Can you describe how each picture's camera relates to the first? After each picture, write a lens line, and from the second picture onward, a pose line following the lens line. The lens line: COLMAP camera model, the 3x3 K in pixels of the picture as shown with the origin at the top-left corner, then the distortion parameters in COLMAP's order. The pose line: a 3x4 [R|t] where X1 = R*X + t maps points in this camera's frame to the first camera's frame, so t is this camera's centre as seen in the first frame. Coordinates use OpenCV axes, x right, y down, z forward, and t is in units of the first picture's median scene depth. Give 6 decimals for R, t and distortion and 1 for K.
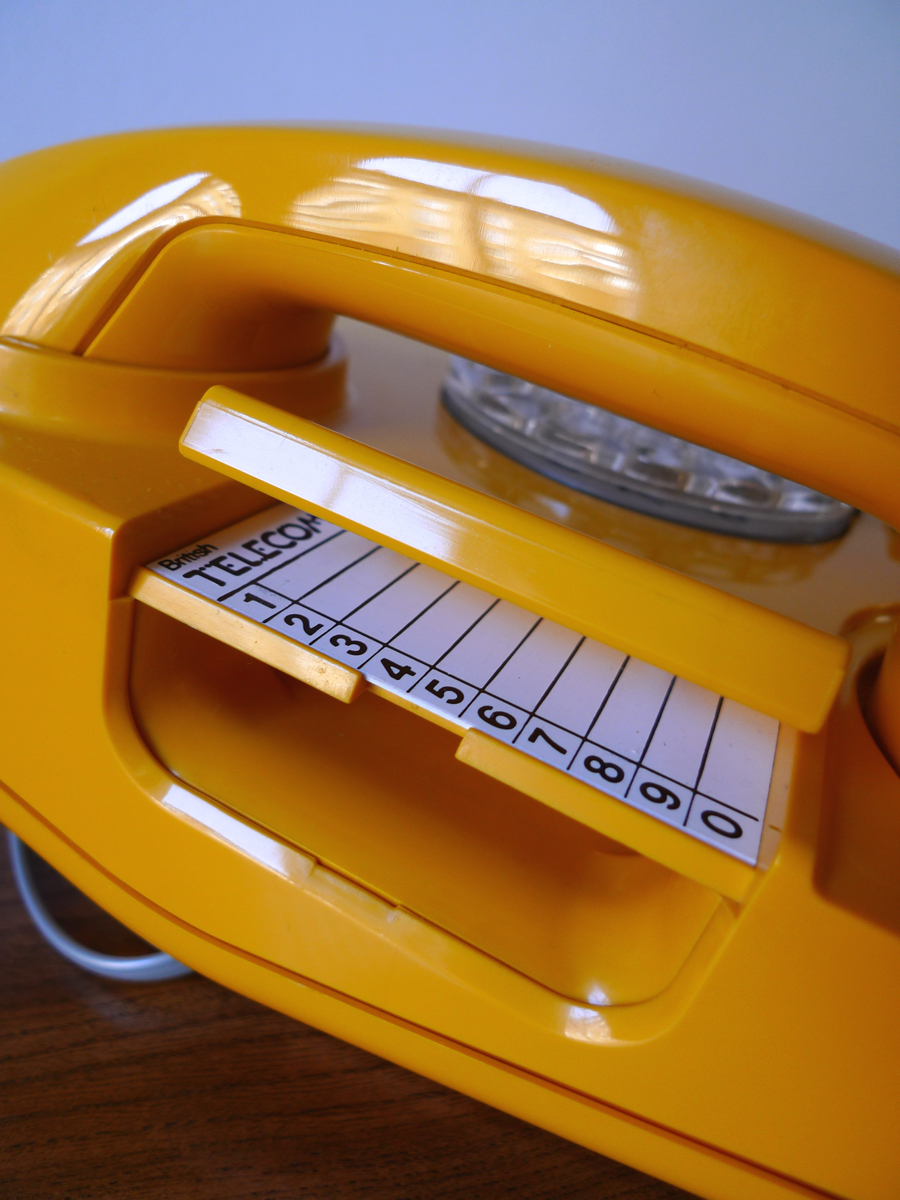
lens RADIAL K [[857.0, 0, 456.6], [0, 857.0, 600.8], [0, 0, 1]] dist [-0.044129, 0.009363]
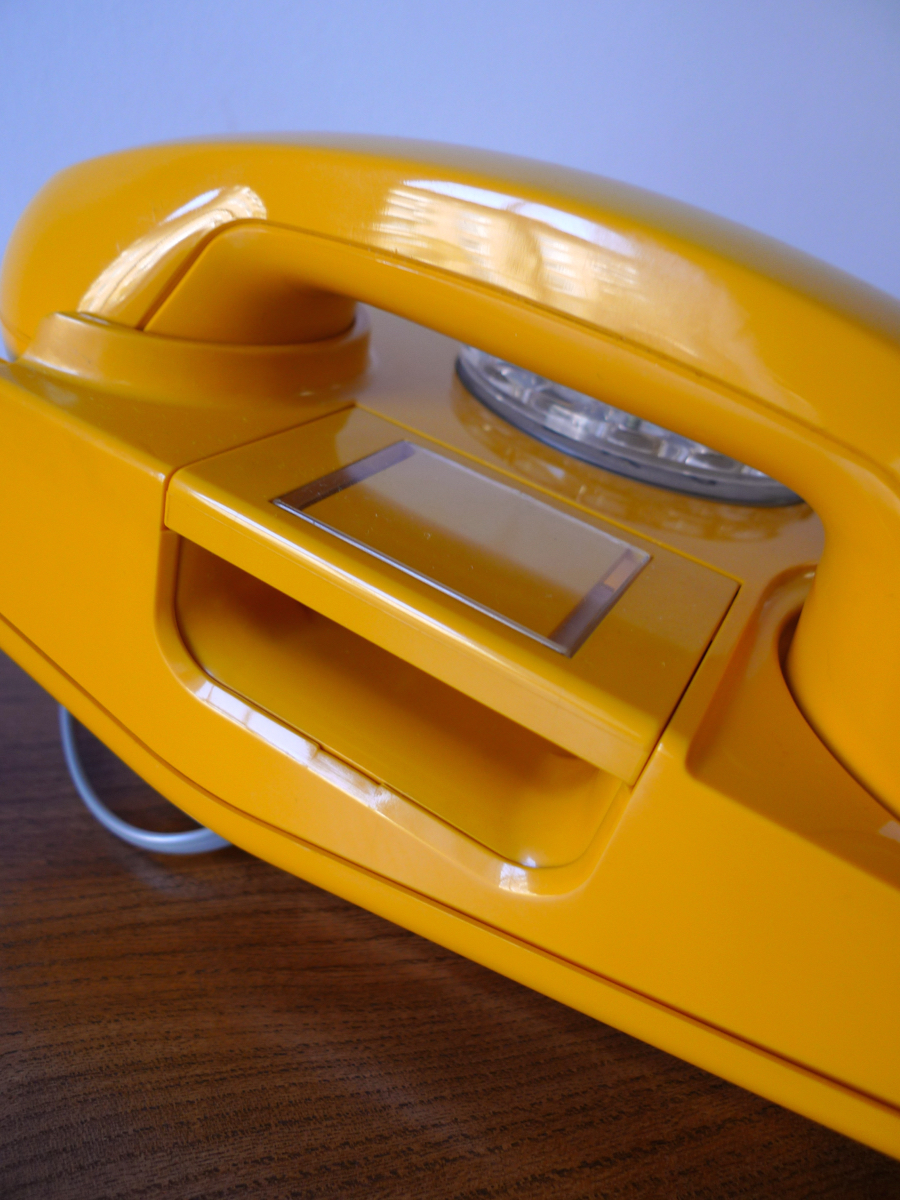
lens RADIAL K [[857.0, 0, 446.9], [0, 857.0, 600.3], [0, 0, 1]] dist [-0.044129, 0.009363]
pose [[0.997503, 0.037485, -0.059850, 0.066605], [-0.034665, 0.998270, 0.047480, 0.019427], [0.061526, -0.045287, 0.997078, -0.169319]]
